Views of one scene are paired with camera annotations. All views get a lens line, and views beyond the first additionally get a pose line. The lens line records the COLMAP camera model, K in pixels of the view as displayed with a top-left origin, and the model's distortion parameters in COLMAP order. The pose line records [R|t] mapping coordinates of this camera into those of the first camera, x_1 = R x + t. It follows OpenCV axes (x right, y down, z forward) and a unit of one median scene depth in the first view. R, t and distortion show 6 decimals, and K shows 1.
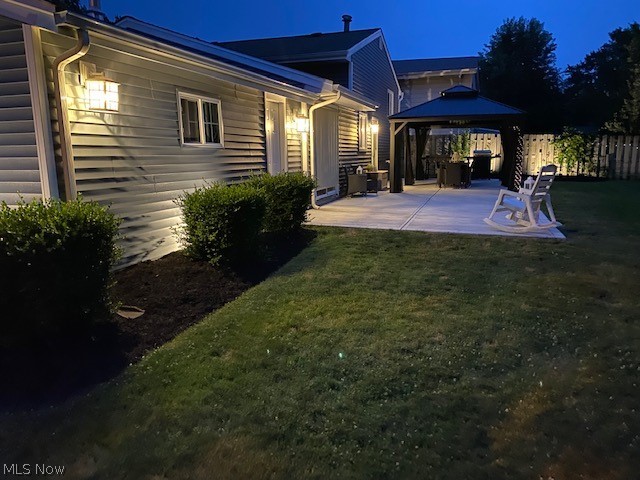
lens RADIAL K [[487.6, 0, 313.8], [0, 487.6, 239.4], [0, 0, 1]] dist [0.043354, -0.046200]
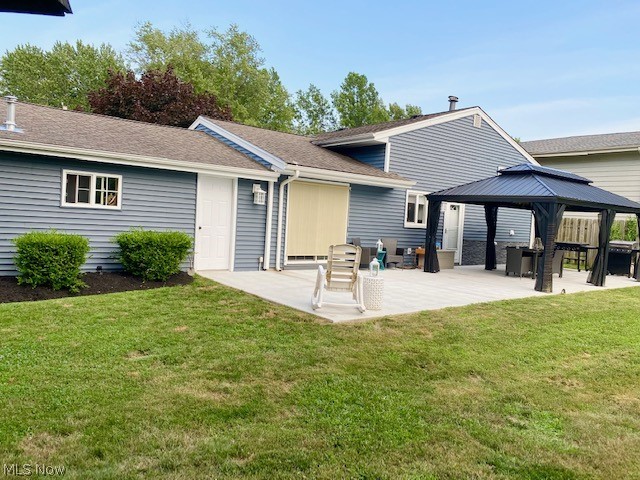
lens RADIAL K [[487.6, 0, 318.7], [0, 487.6, 242.2], [0, 0, 1]] dist [0.043354, -0.046200]
pose [[0.831356, 0.086679, -0.548938, 0.374045], [-0.163592, 0.982166, -0.092670, -0.022233], [0.531116, 0.166844, 0.830710, 0.062745]]
